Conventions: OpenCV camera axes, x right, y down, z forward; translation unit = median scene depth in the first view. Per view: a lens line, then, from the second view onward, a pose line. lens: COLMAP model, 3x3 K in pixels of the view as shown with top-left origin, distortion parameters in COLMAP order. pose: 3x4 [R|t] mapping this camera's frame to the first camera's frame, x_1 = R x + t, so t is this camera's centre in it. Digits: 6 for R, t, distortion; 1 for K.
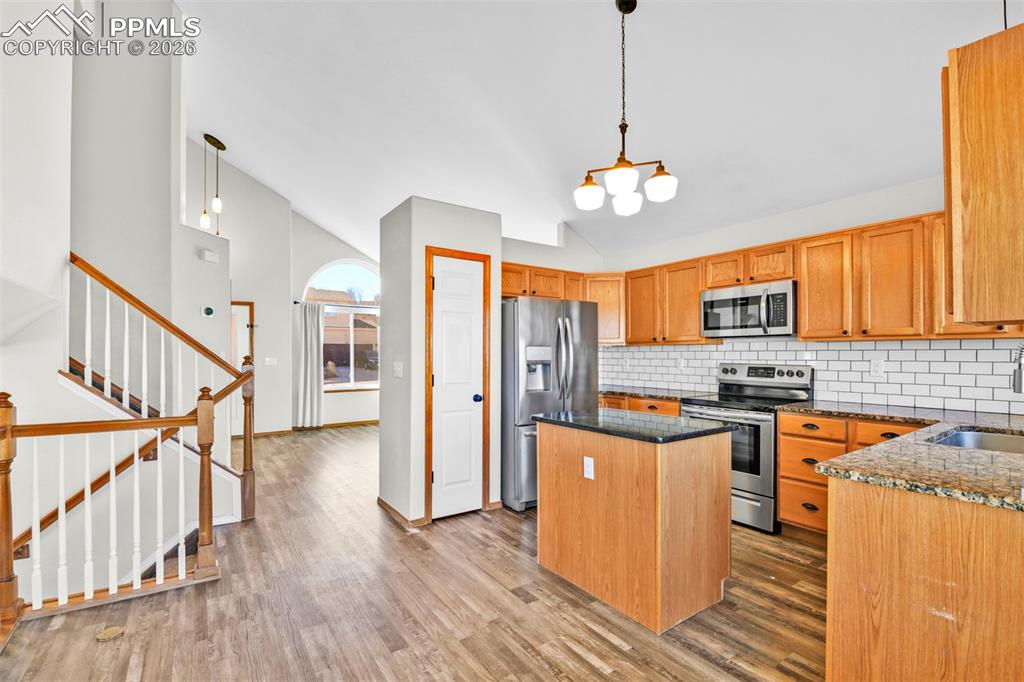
lens RADIAL K [[487.0, 0, 512.3], [0, 487.0, 352.3], [0, 0, 1]] dist [0.001020, -0.012389]
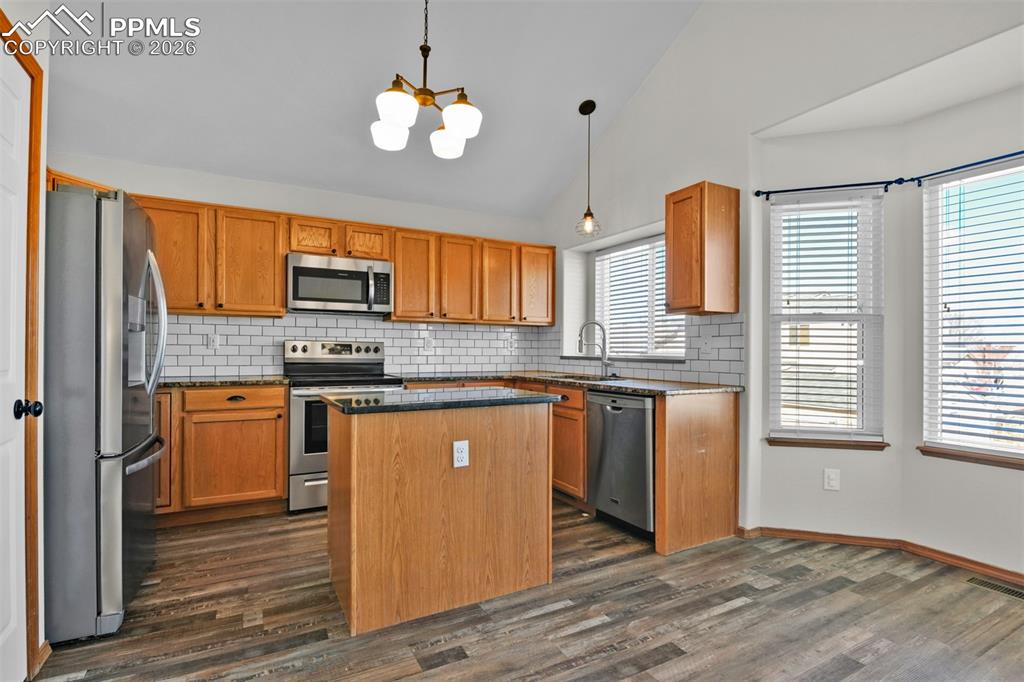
lens RADIAL K [[487.0, 0, 512.3], [0, 487.0, 352.3], [0, 0, 1]] dist [0.001020, -0.012389]
pose [[0.084364, 0.000894, 0.996435, -0.512494], [-0.008403, 0.999965, -0.000186, 0.052081], [-0.996400, -0.008357, 0.084369, 0.665775]]
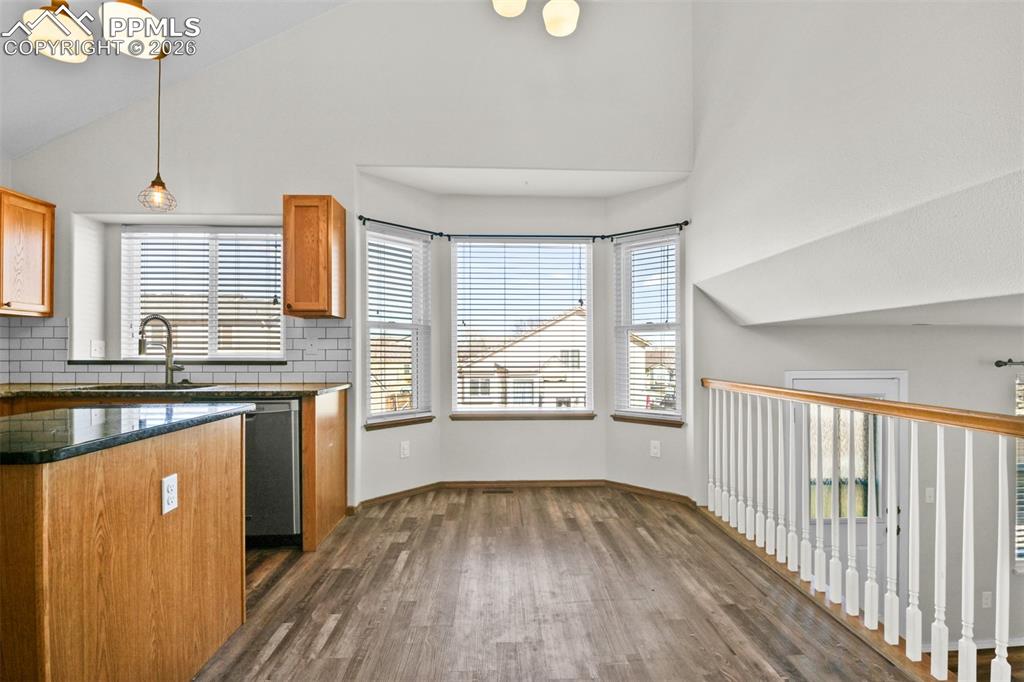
lens RADIAL K [[487.0, 0, 512.3], [0, 487.0, 352.3], [0, 0, 1]] dist [0.001020, -0.012389]
pose [[-0.857621, 0.005374, 0.514254, -0.405311], [0.003309, 0.999982, -0.004931, 0.052739], [-0.514271, -0.002527, -0.857624, 1.019801]]
